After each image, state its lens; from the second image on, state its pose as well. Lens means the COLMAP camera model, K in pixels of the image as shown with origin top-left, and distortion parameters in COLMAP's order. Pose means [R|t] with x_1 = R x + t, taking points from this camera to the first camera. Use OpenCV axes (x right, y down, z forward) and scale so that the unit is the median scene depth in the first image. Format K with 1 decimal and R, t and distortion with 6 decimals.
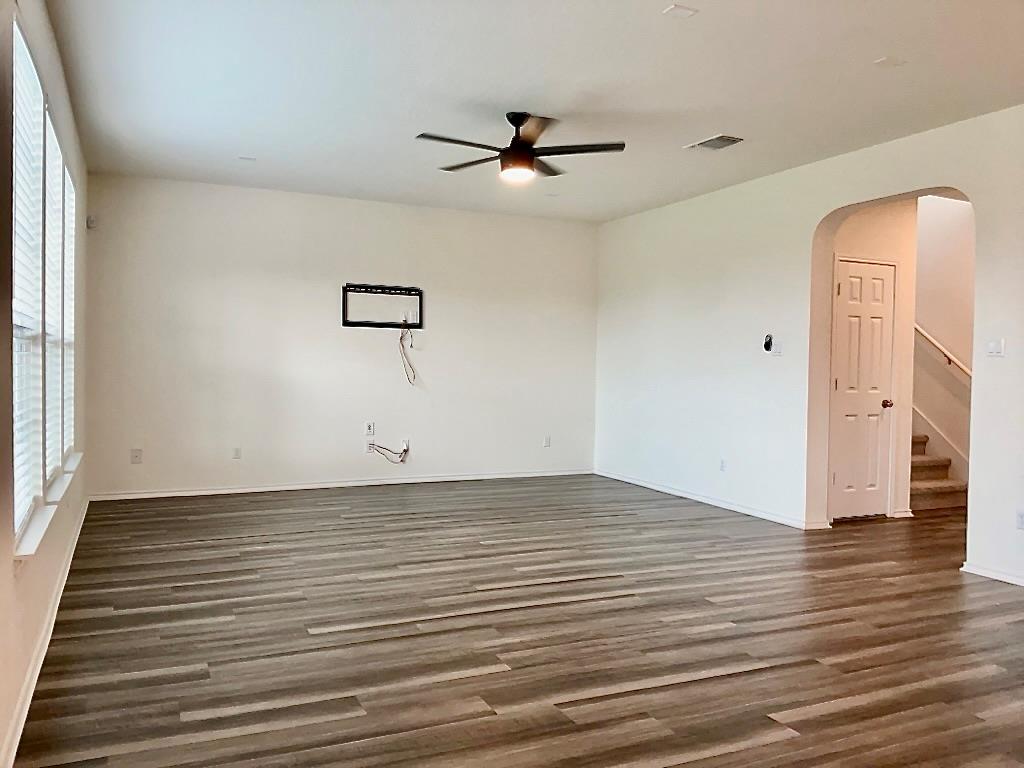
lens RADIAL K [[804.7, 0, 512.0], [0, 804.7, 384.0], [0, 0, 1]] dist [0.078212, -0.163604]
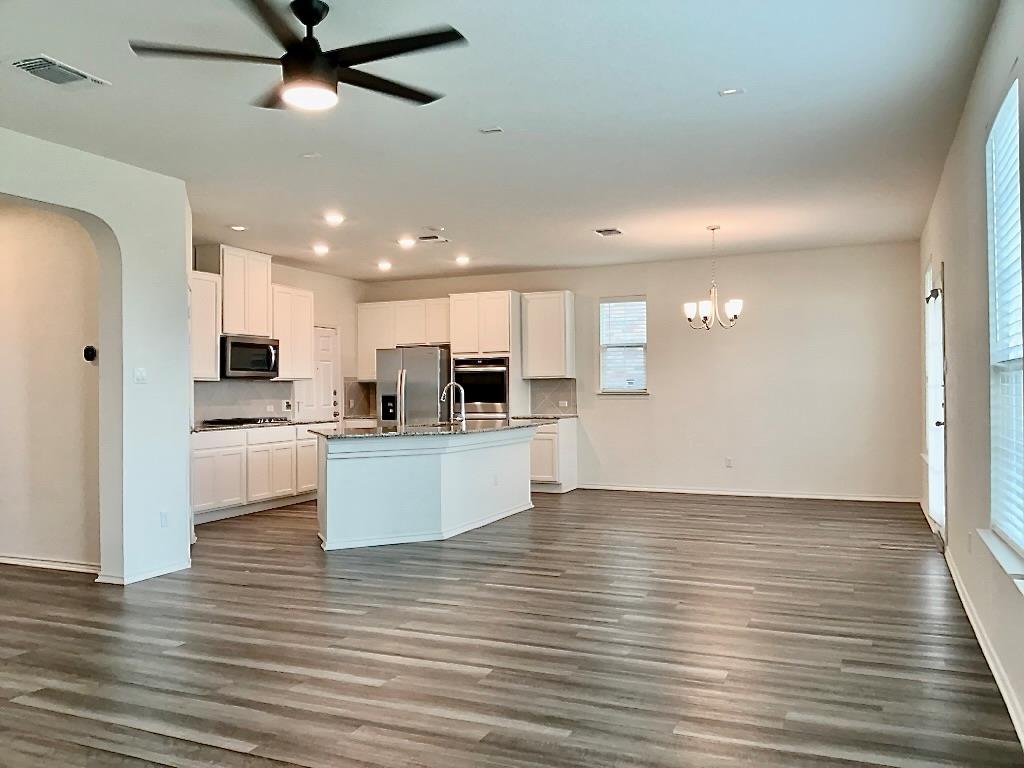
lens RADIAL K [[817.3, 0, 512.0], [0, 817.3, 384.0], [0, 0, 1]] dist [0.006584, -0.000102]
pose [[-0.662326, -0.007888, 0.749174, -0.791363], [0.018737, 0.999457, 0.027087, -0.068605], [-0.748982, 0.031978, -0.661819, 1.789298]]
